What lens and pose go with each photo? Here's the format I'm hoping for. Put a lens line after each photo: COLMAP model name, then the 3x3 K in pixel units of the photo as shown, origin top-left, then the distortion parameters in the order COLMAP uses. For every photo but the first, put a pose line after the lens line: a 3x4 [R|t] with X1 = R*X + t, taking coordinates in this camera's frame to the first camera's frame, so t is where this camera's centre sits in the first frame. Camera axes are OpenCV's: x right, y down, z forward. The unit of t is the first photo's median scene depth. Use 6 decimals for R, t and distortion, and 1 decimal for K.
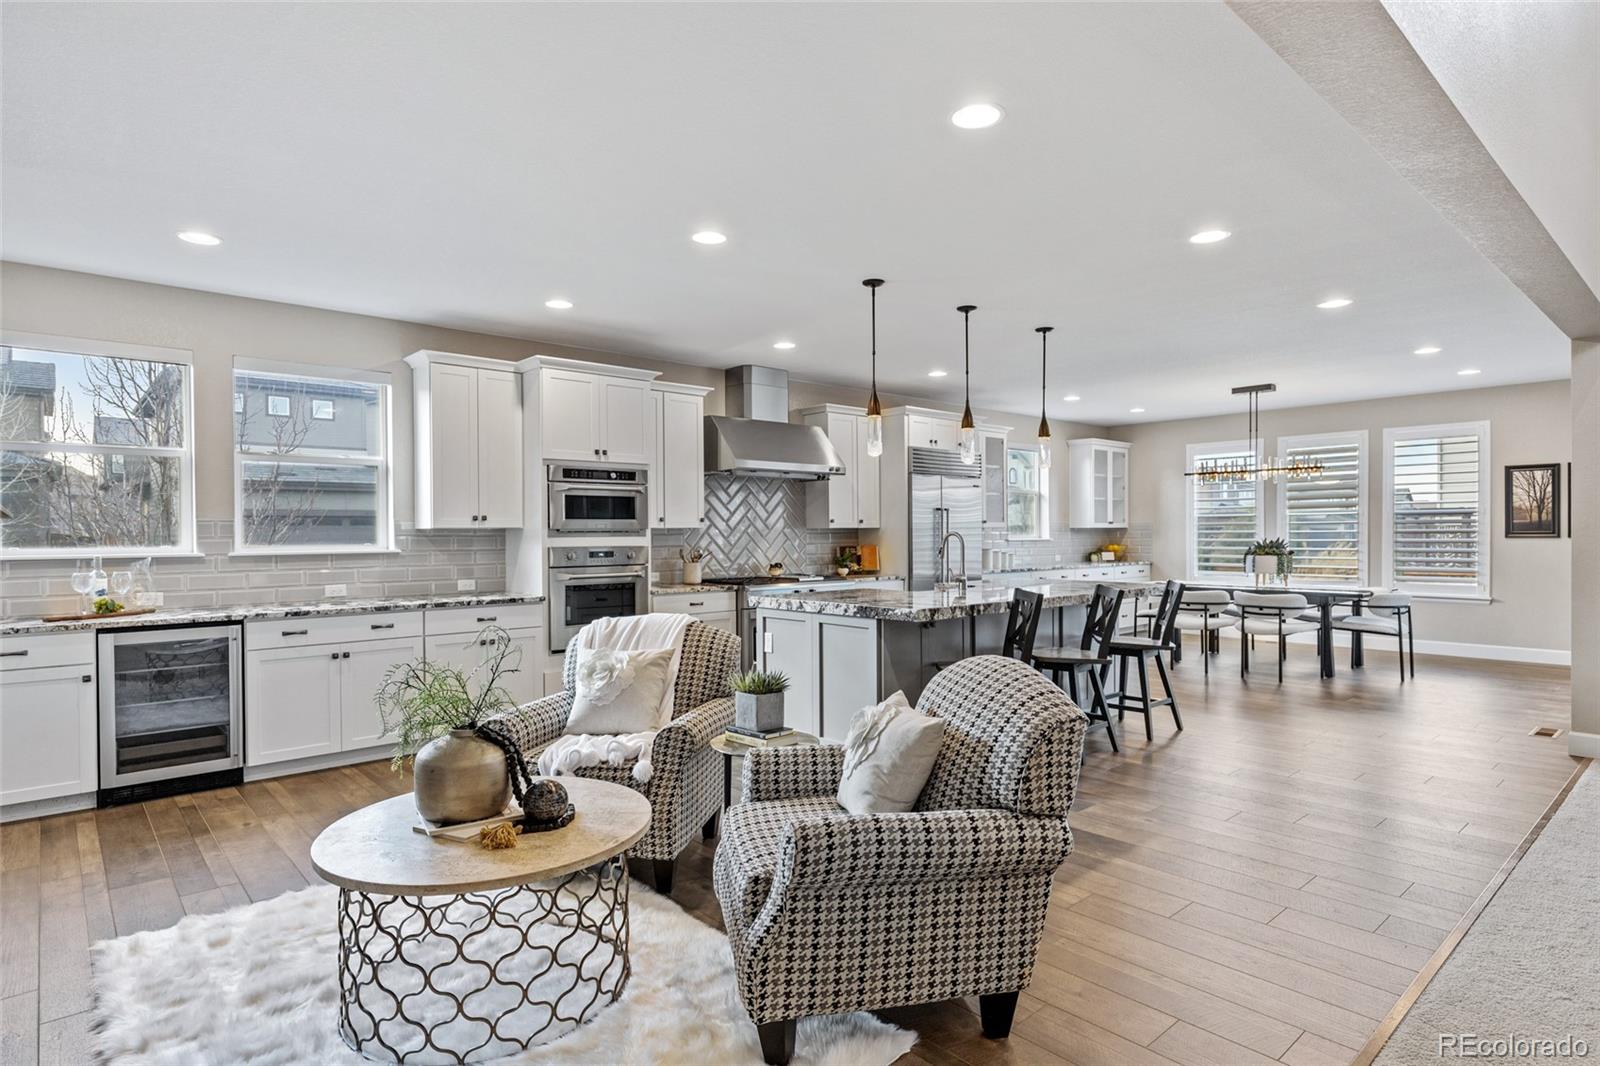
lens RADIAL K [[861.1, 0, 808.4], [0, 861.1, 541.2], [0, 0, 1]] dist [0.002456, -0.001445]
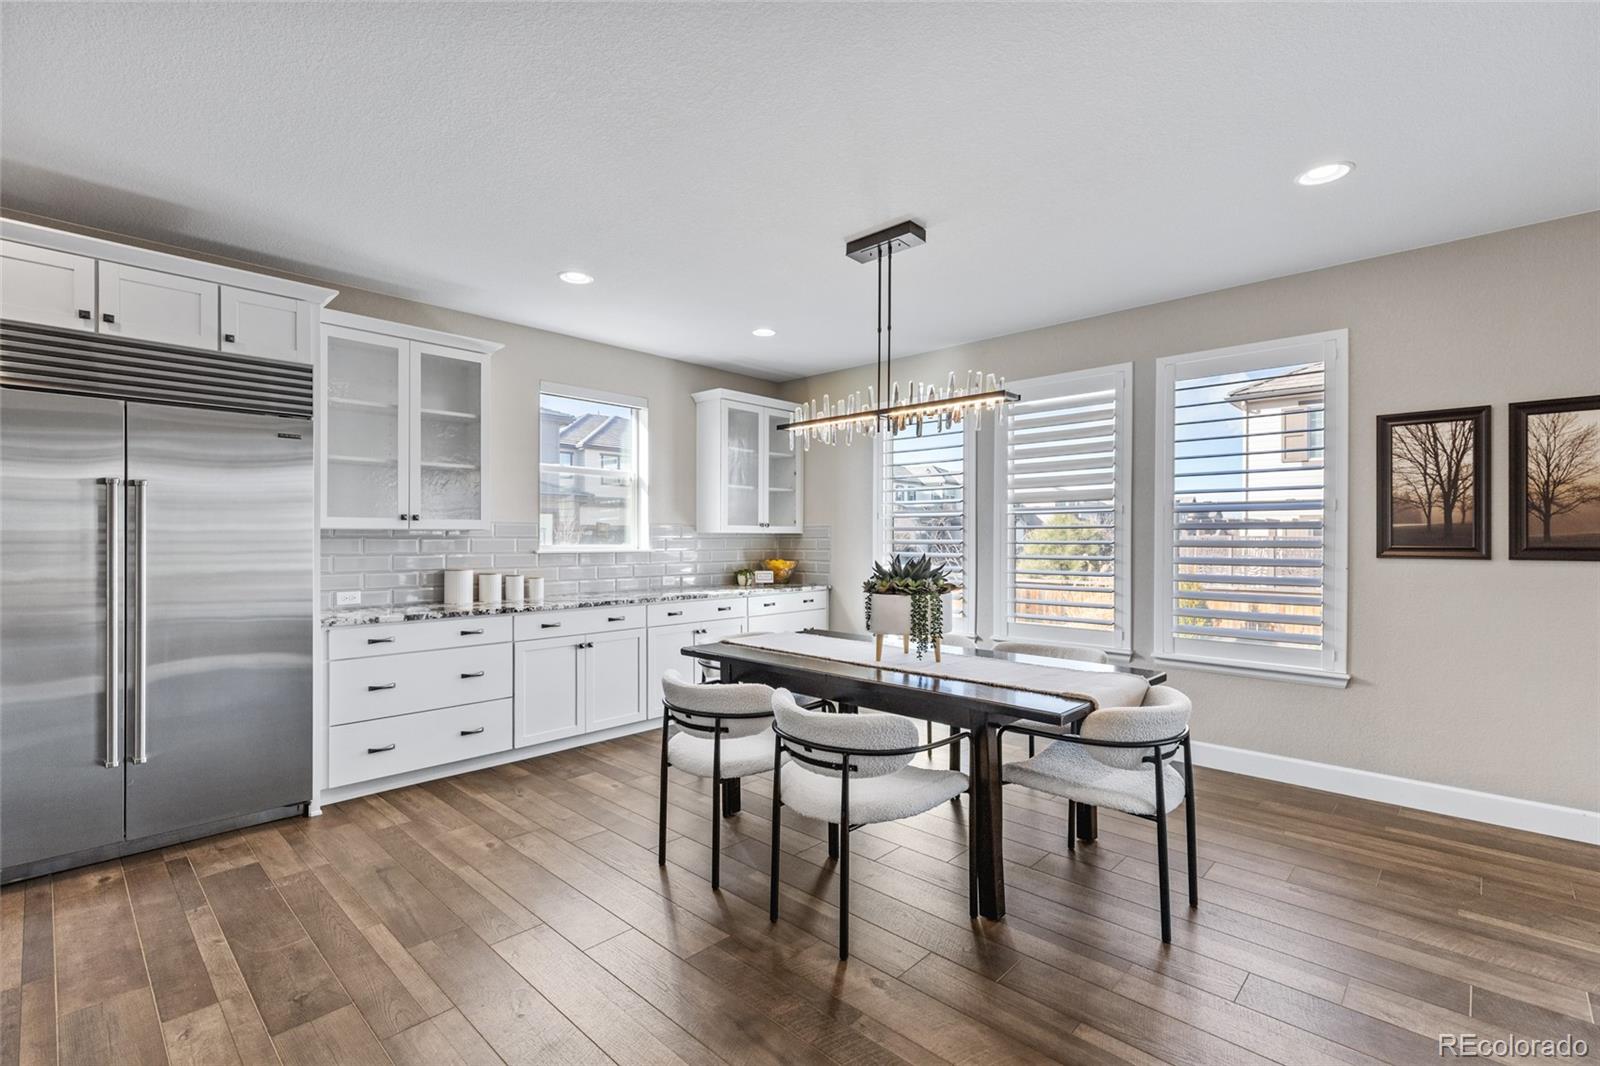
lens RADIAL K [[719.7, 0, 802.6], [0, 719.7, 543.0], [0, 0, 1]] dist [0.006917, -0.001622]
pose [[0.996440, 0.007881, 0.083936, 0.502487], [-0.007504, 0.999960, -0.004810, -0.009255], [-0.083970, 0.004163, 0.996460, 0.696747]]
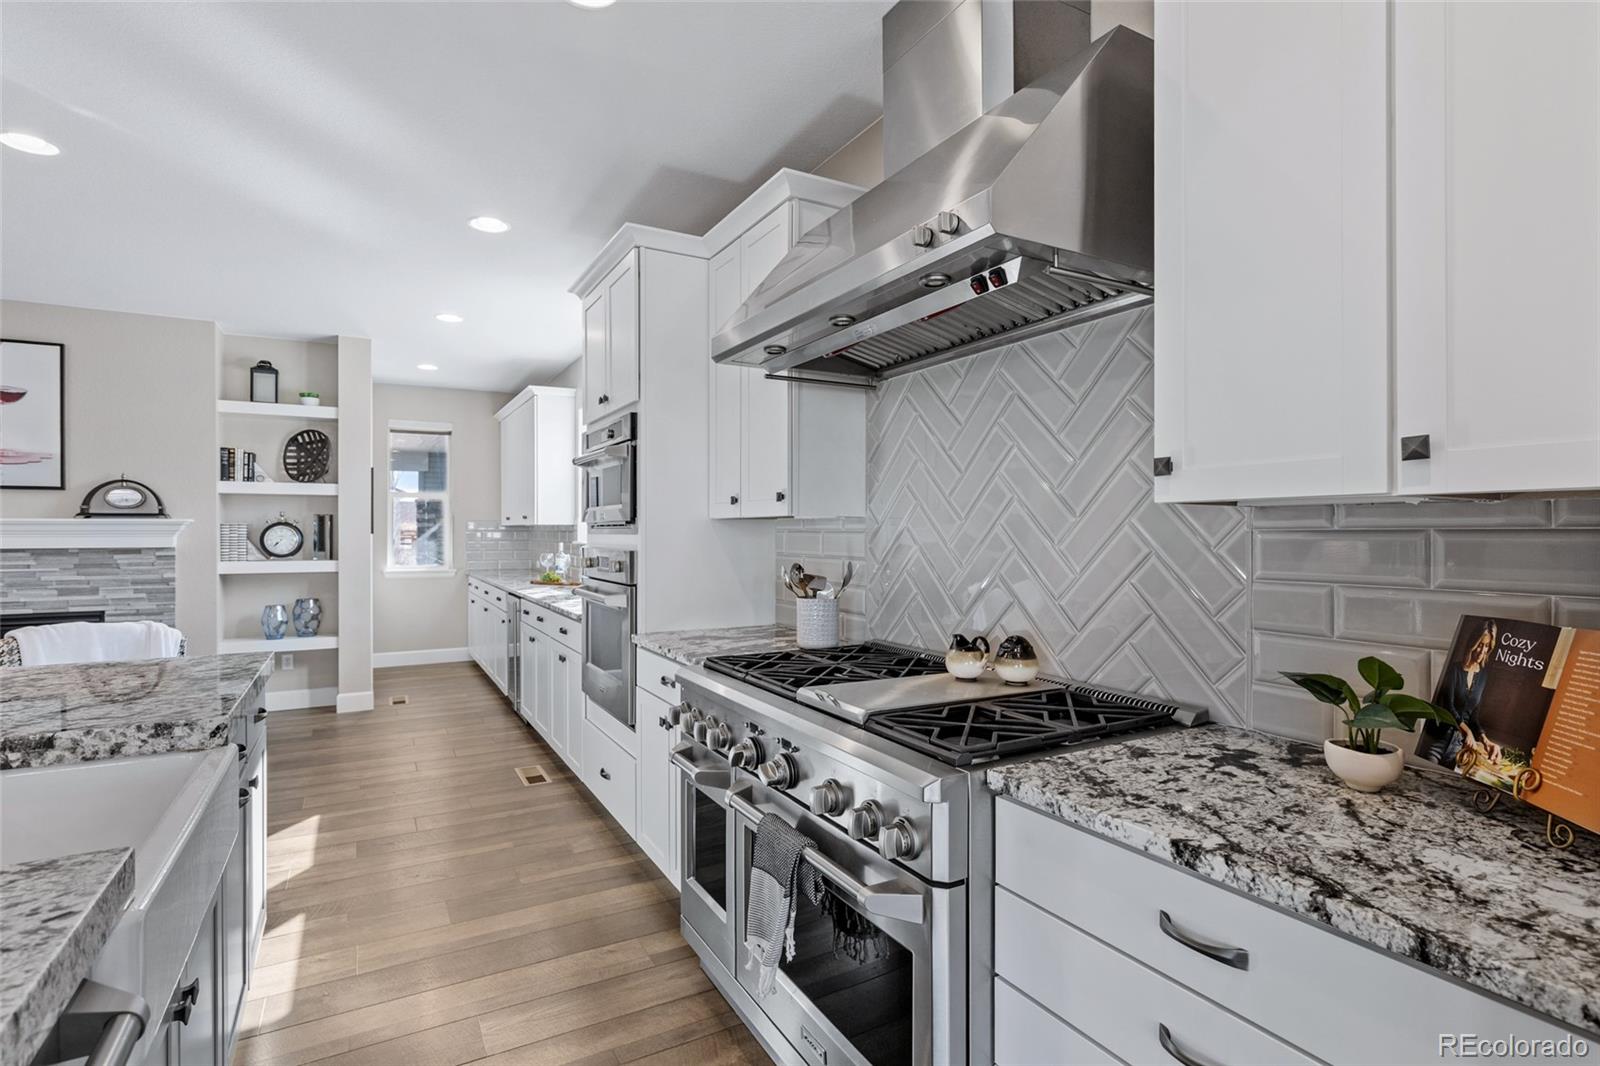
lens RADIAL K [[783.8, 0, 799.1], [0, 783.8, 533.4], [0, 0, 1]] dist [-0.006995, 0.001388]
pose [[-0.225050, 0.010701, -0.974289, 0.227507], [-0.006610, 0.999900, 0.012509, -0.010724], [0.974325, 0.009256, -0.224956, 1.009310]]
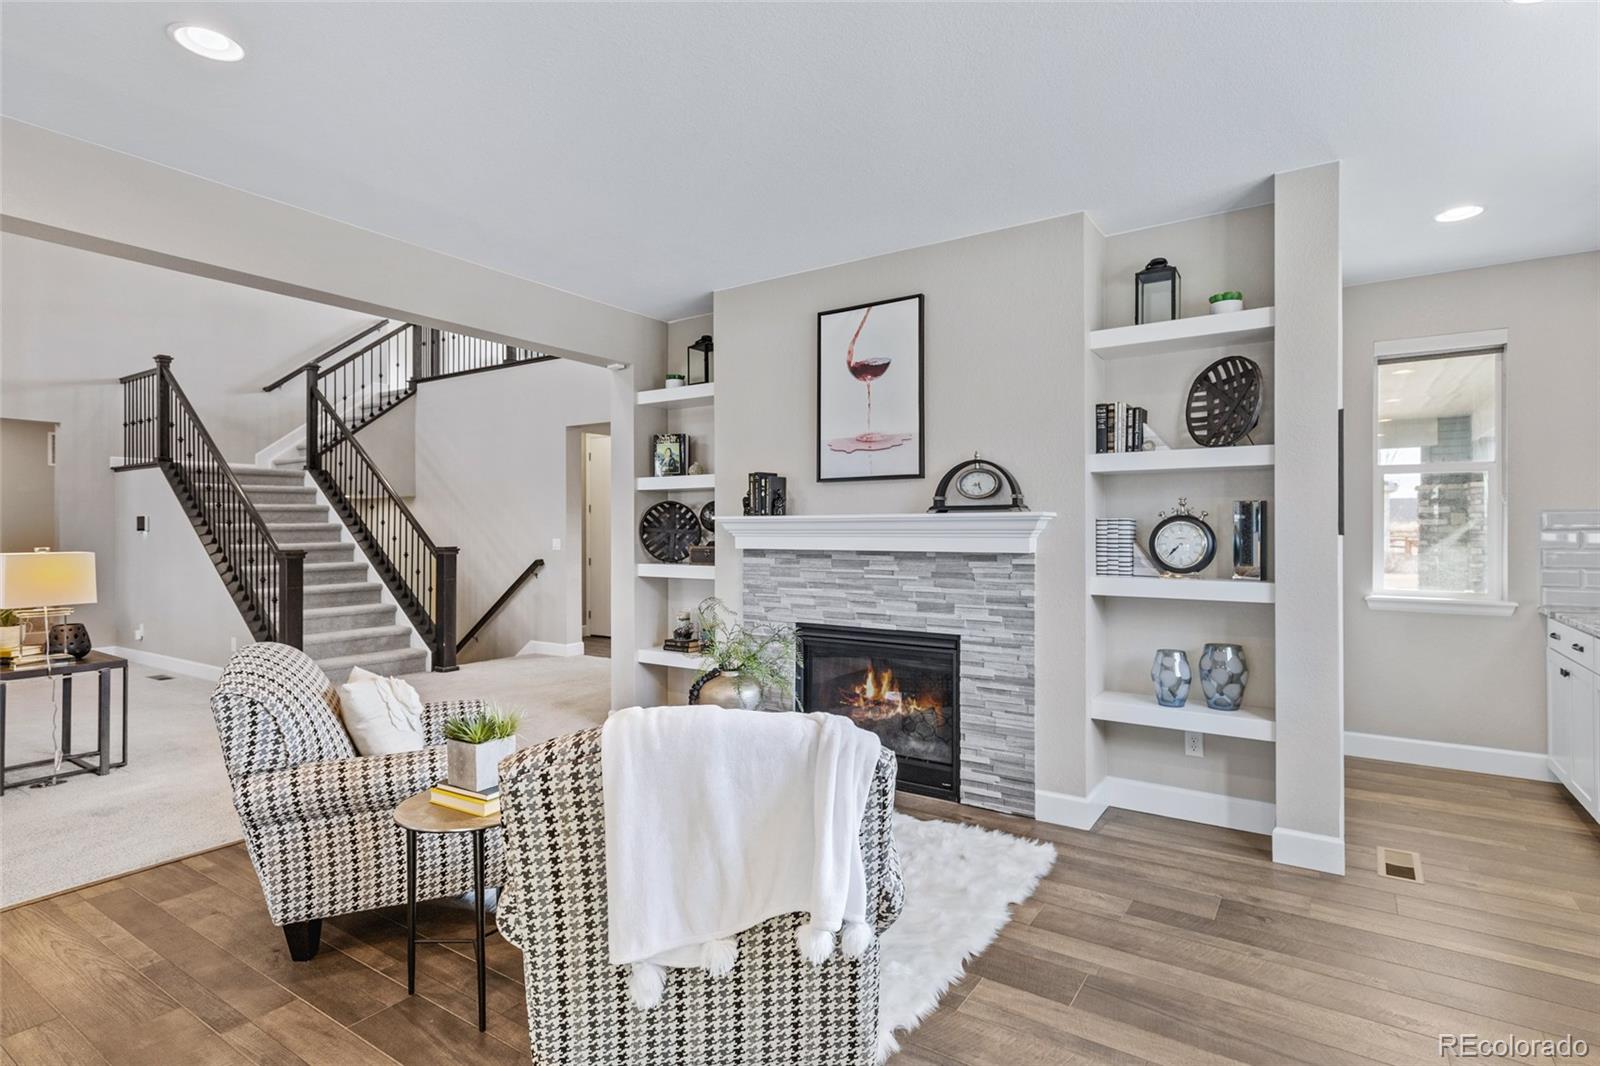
lens RADIAL K [[808.4, 0, 796.0], [0, 808.4, 527.9], [0, 0, 1]] dist [0.021917, -0.004602]
pose [[-0.969943, 0.005764, -0.243263, -0.057327], [0.004505, 0.999973, 0.005731, -0.005147], [0.243290, 0.004463, -0.969943, 0.762903]]
